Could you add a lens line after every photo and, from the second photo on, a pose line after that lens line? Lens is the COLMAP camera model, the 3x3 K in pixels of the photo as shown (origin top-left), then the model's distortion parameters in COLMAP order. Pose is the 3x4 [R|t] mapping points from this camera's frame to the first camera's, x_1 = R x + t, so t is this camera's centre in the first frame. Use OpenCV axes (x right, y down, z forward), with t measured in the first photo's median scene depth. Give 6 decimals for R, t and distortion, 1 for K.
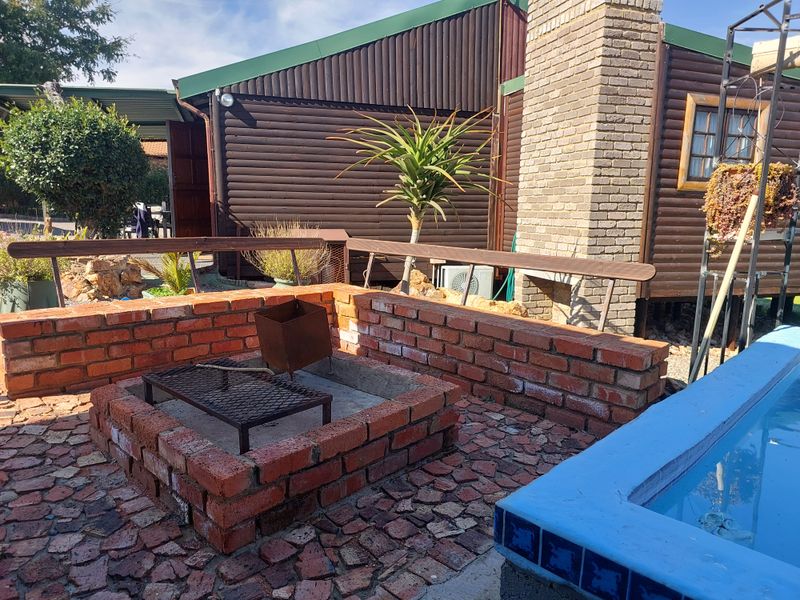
lens RADIAL K [[537.6, 0, 395.4], [0, 537.6, 303.4], [0, 0, 1]] dist [0.007623, -0.025760]
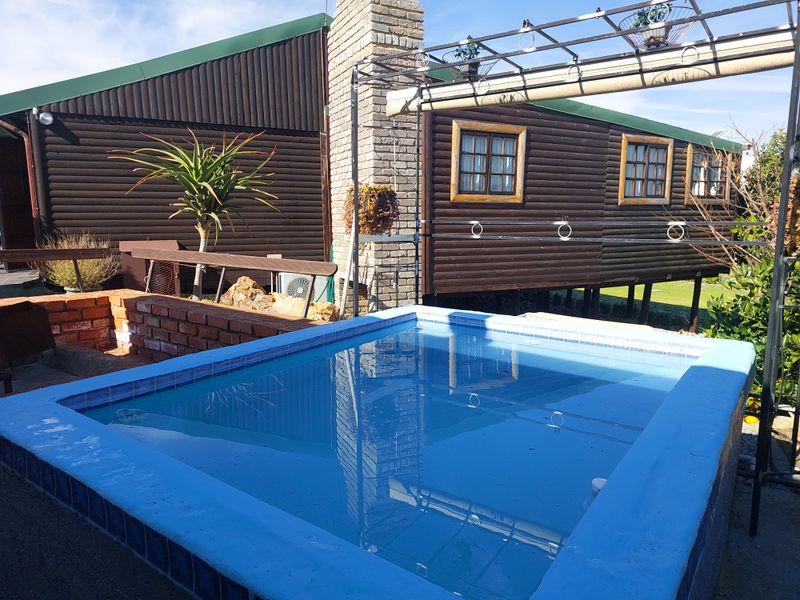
lens RADIAL K [[537.6, 0, 401.7], [0, 537.6, 303.9], [0, 0, 1]] dist [0.007623, -0.025760]
pose [[0.987231, -0.037411, 0.154838, 0.230057], [0.040110, 0.999092, -0.014338, 0.024706], [-0.154161, 0.020365, 0.987836, -0.139947]]
